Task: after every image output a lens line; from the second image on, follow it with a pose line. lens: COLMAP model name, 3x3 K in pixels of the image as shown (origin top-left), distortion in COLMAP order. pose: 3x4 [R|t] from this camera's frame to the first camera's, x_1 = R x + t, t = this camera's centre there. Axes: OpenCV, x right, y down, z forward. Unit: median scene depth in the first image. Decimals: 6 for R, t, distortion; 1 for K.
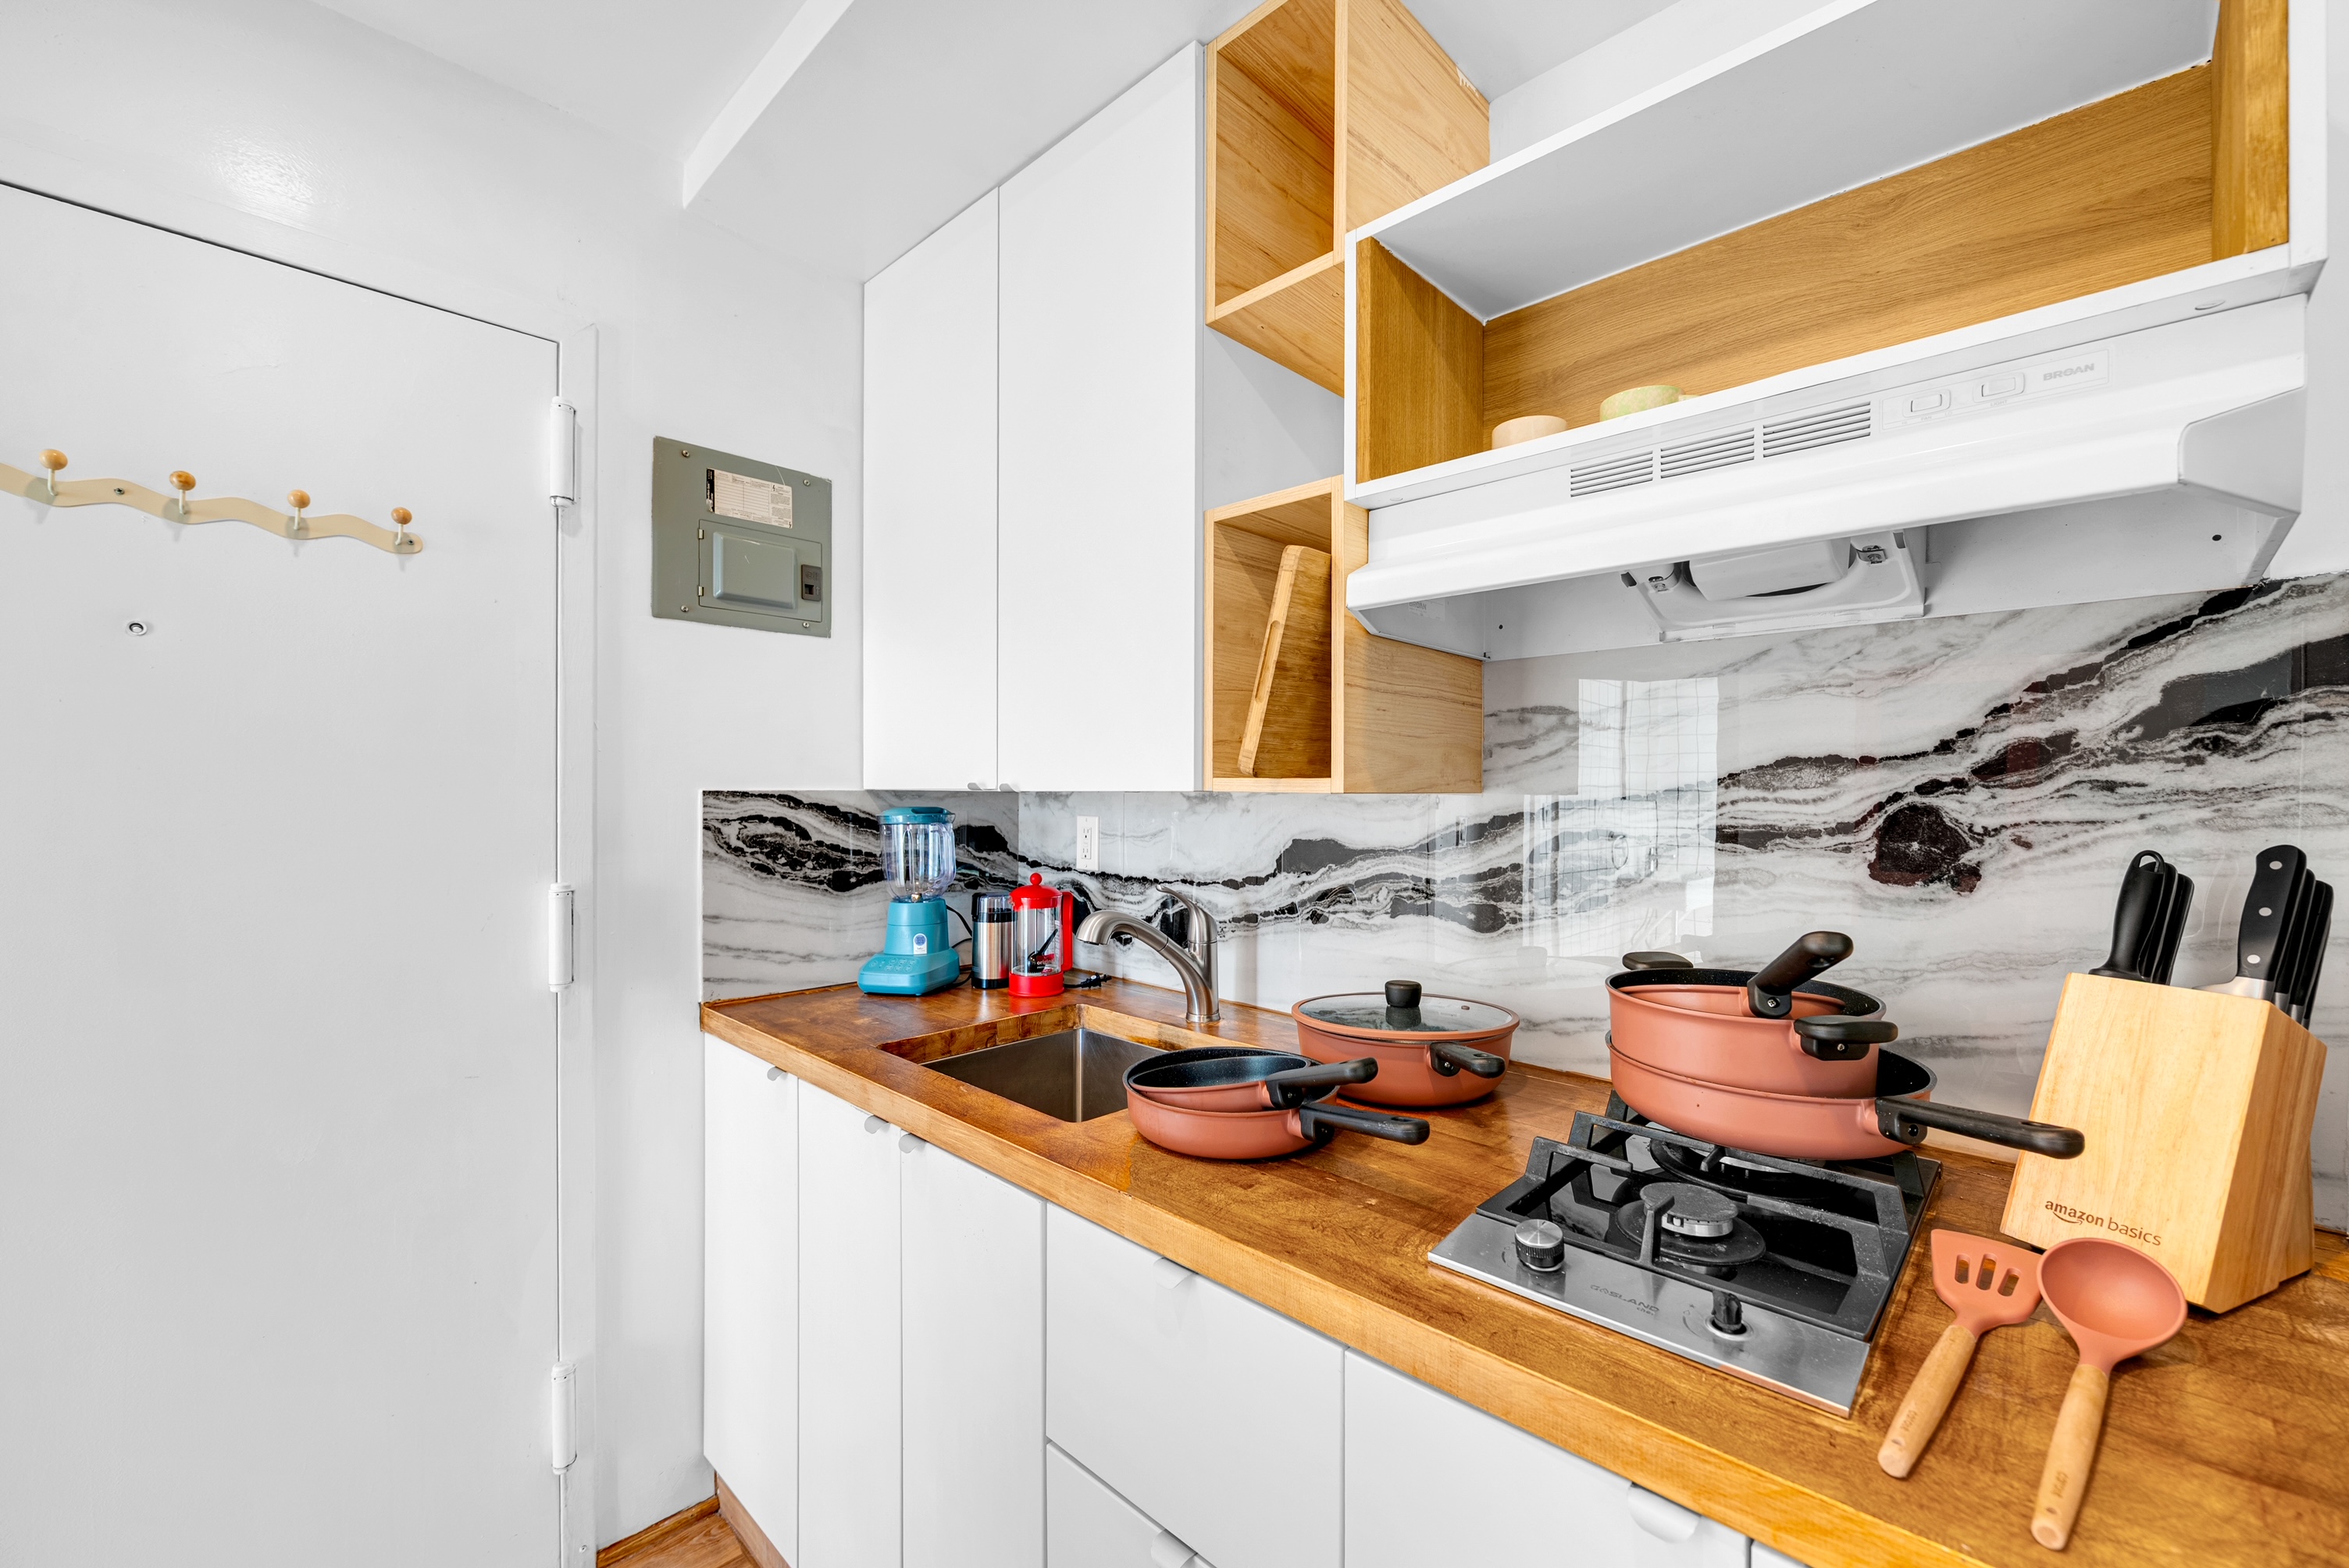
lens RADIAL K [[965.2, 0, 1175.3], [0, 965.2, 791.6], [0, 0, 1]] dist [-0.006590, 0.000335]
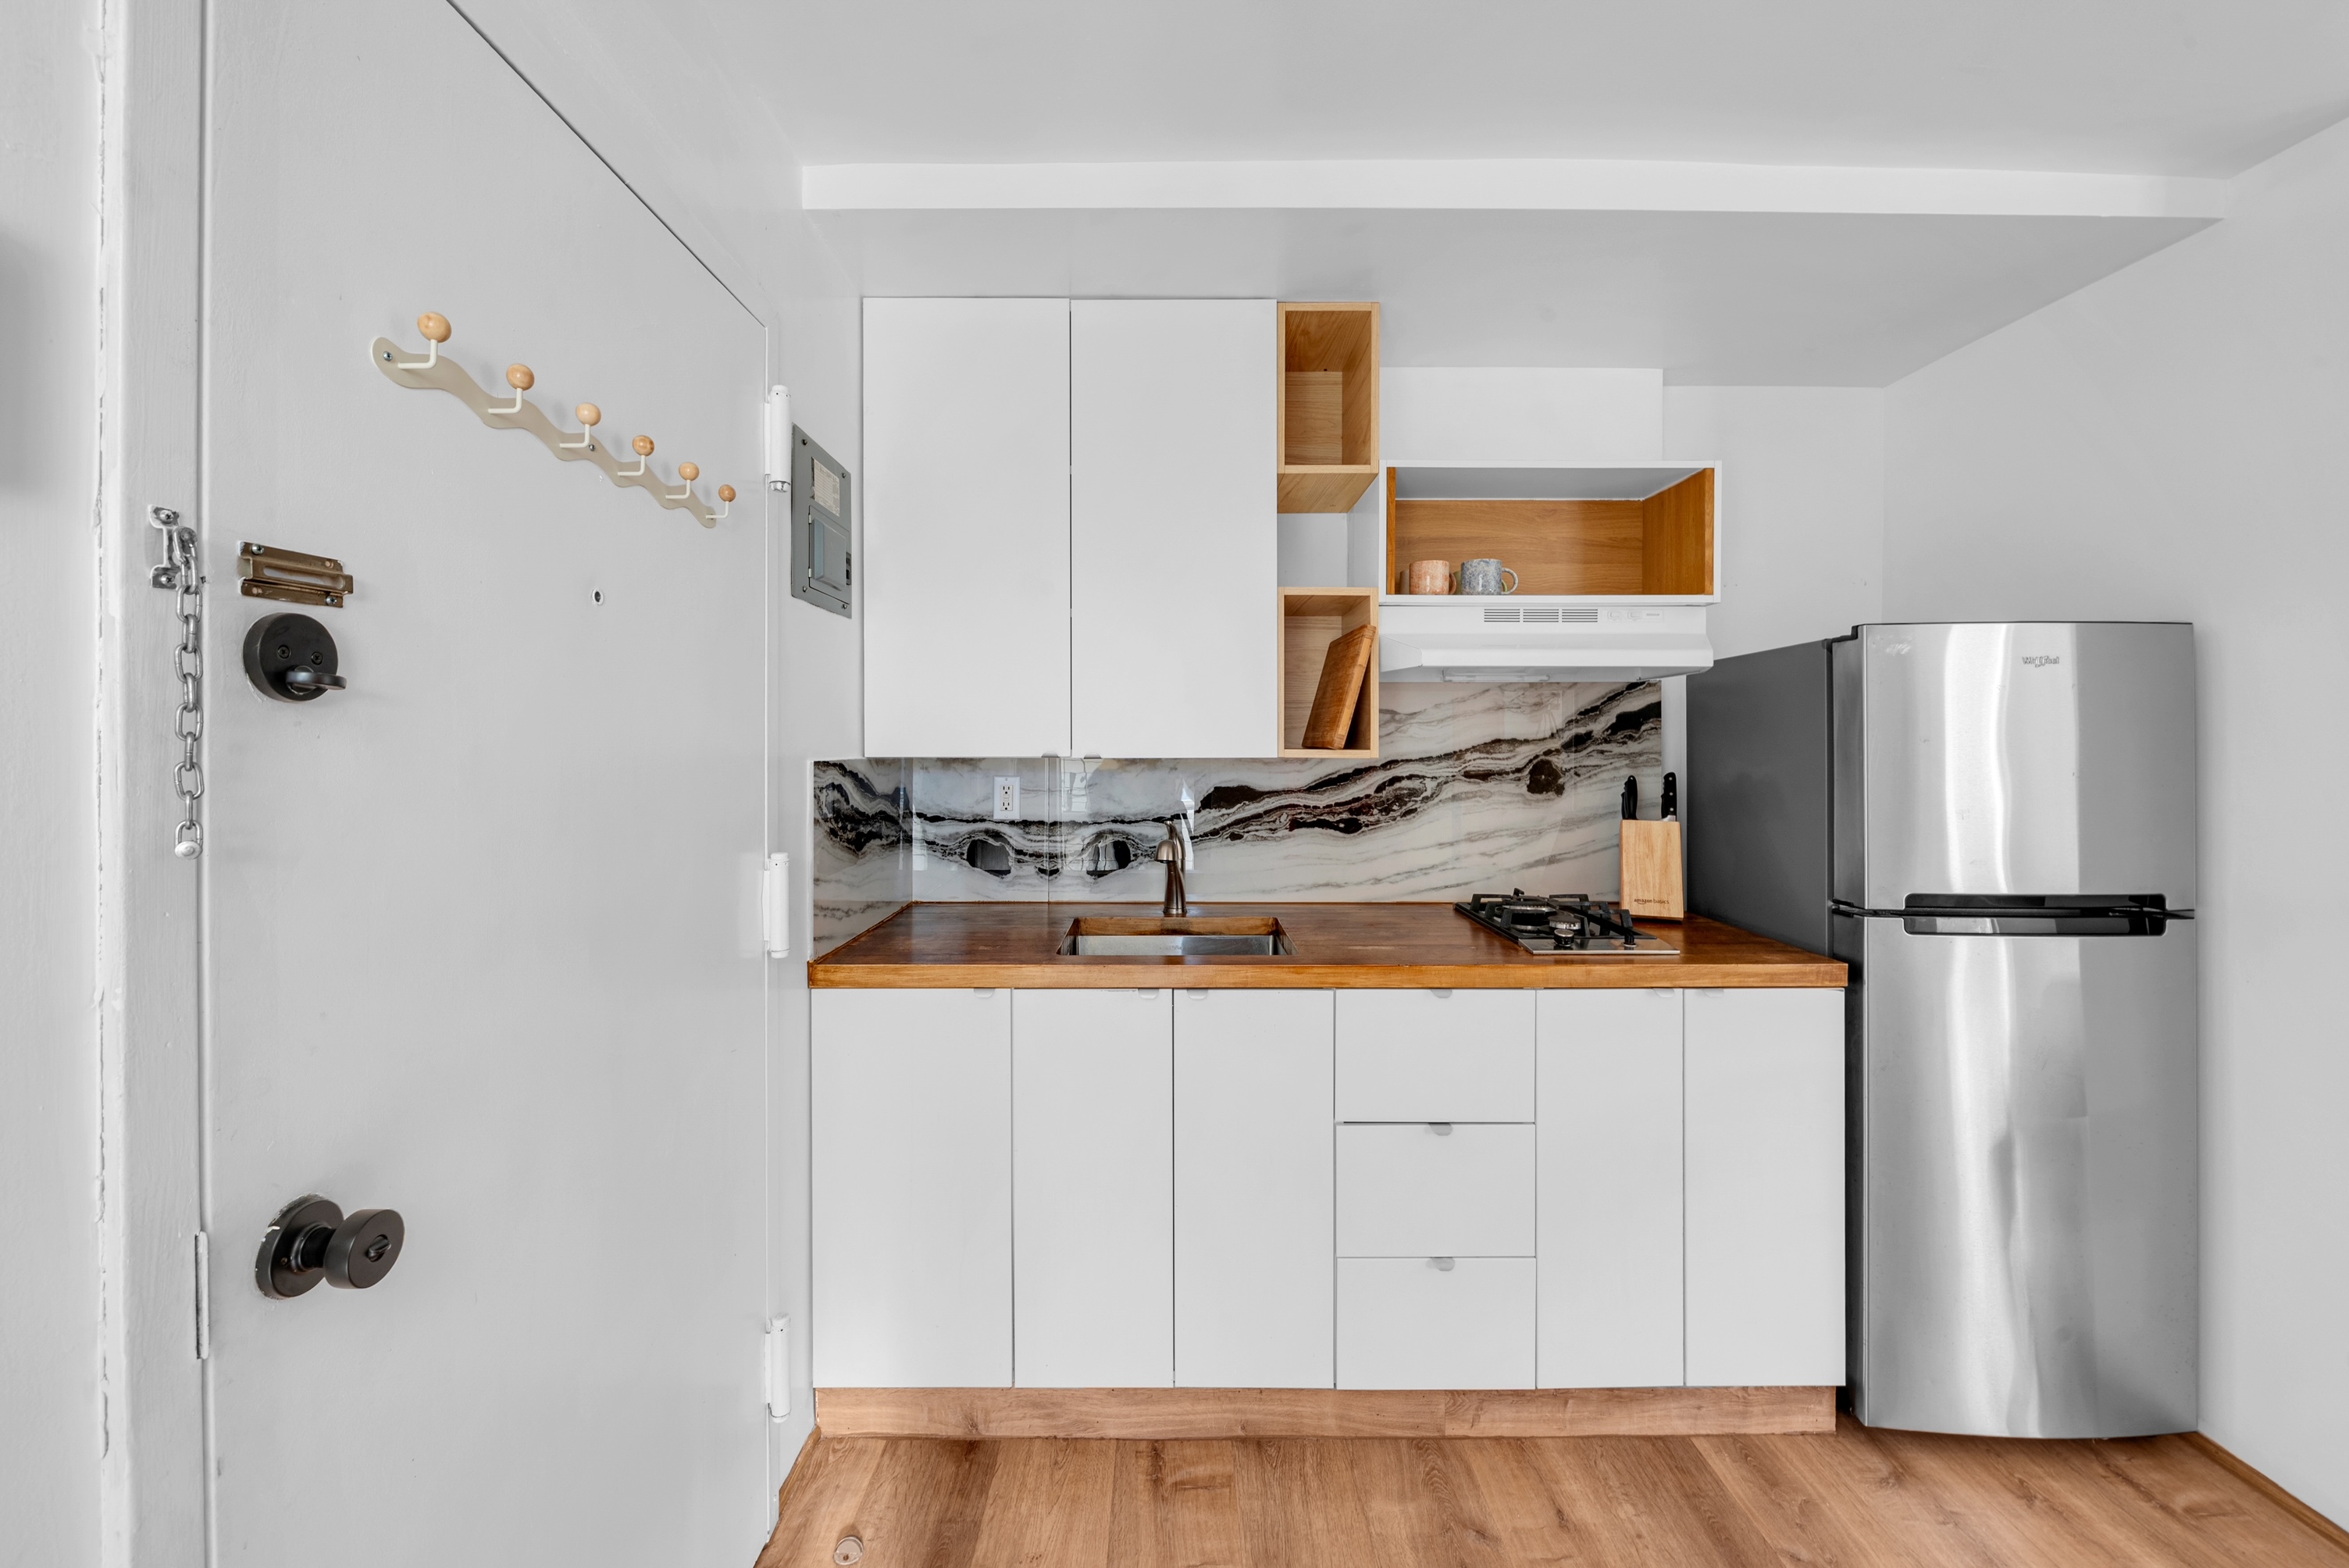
lens RADIAL K [[925.9, 0, 1197.4], [0, 925.9, 749.4], [0, 0, 1]] dist [-0.006245, -0.000201]
pose [[0.711567, -0.007597, 0.702577, -1.202712], [0.004089, 0.999969, 0.006672, -0.025652], [-0.702607, -0.001875, 0.711576, -0.027784]]
